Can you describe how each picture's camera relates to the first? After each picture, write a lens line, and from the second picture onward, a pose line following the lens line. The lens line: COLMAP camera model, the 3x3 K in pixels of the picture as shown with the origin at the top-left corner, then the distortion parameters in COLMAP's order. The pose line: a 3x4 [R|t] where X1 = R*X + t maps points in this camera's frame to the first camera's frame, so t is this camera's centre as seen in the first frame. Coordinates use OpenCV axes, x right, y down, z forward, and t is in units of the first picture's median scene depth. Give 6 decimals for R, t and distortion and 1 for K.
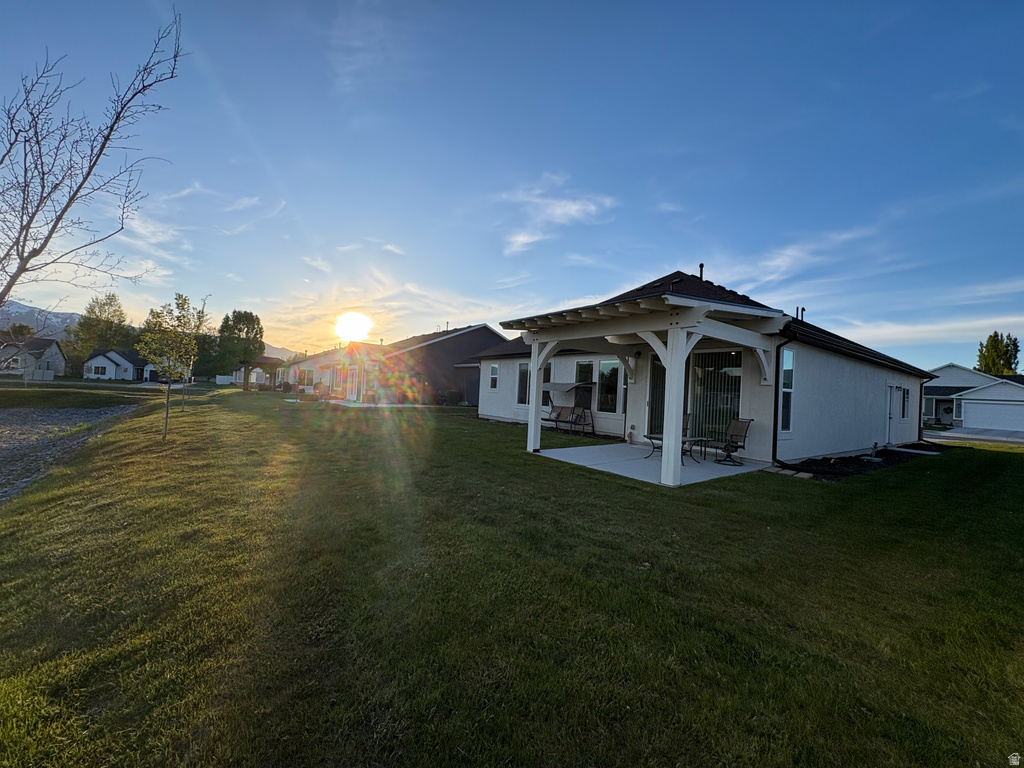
lens RADIAL K [[406.5, 0, 509.3], [0, 406.5, 378.8], [0, 0, 1]] dist [-0.000745, -0.000056]
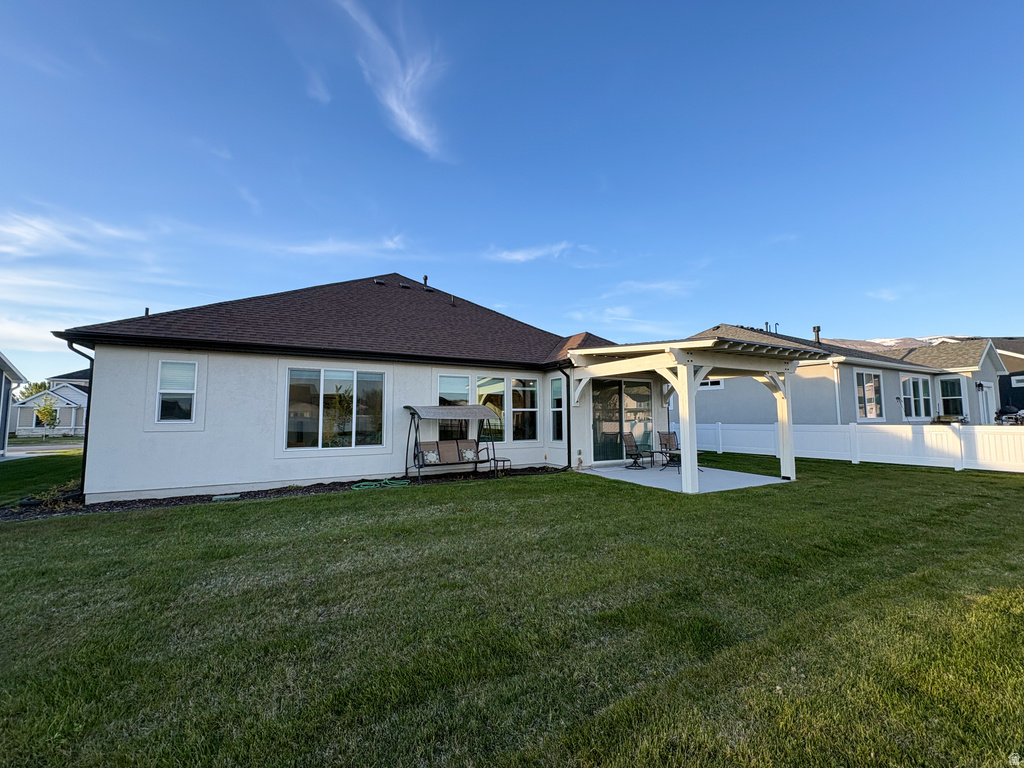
lens RADIAL K [[414.1, 0, 514.9], [0, 414.1, 379.9], [0, 0, 1]] dist [0.000848, 0.000023]
pose [[0.128763, 0.038556, 0.990926, -0.457619], [-0.018830, 0.999159, -0.036430, -0.009361], [-0.991497, -0.013969, 0.129381, 0.679610]]
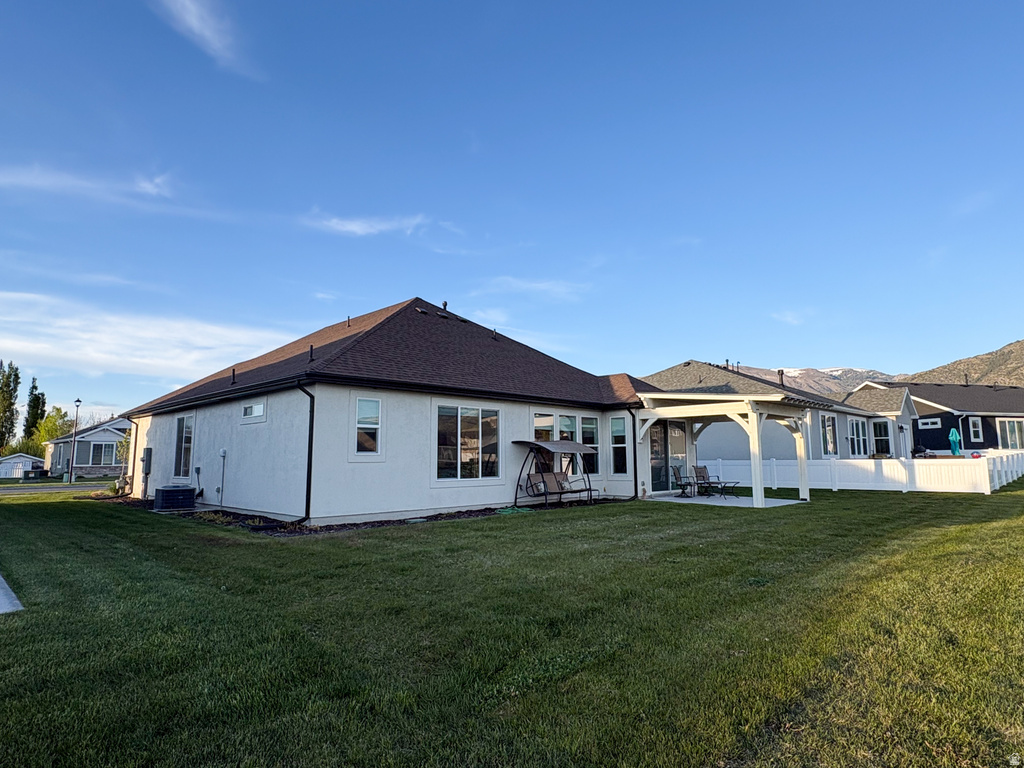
lens RADIAL K [[573.4, 0, 512.0], [0, 573.4, 384.0], [0, 0, 1]] dist [0.002667, 0.000467]
pose [[-0.149993, 0.077064, 0.985679, -0.780467], [-0.033664, 0.995981, -0.082992, -0.005293], [-0.988114, -0.045630, -0.146796, 1.048572]]
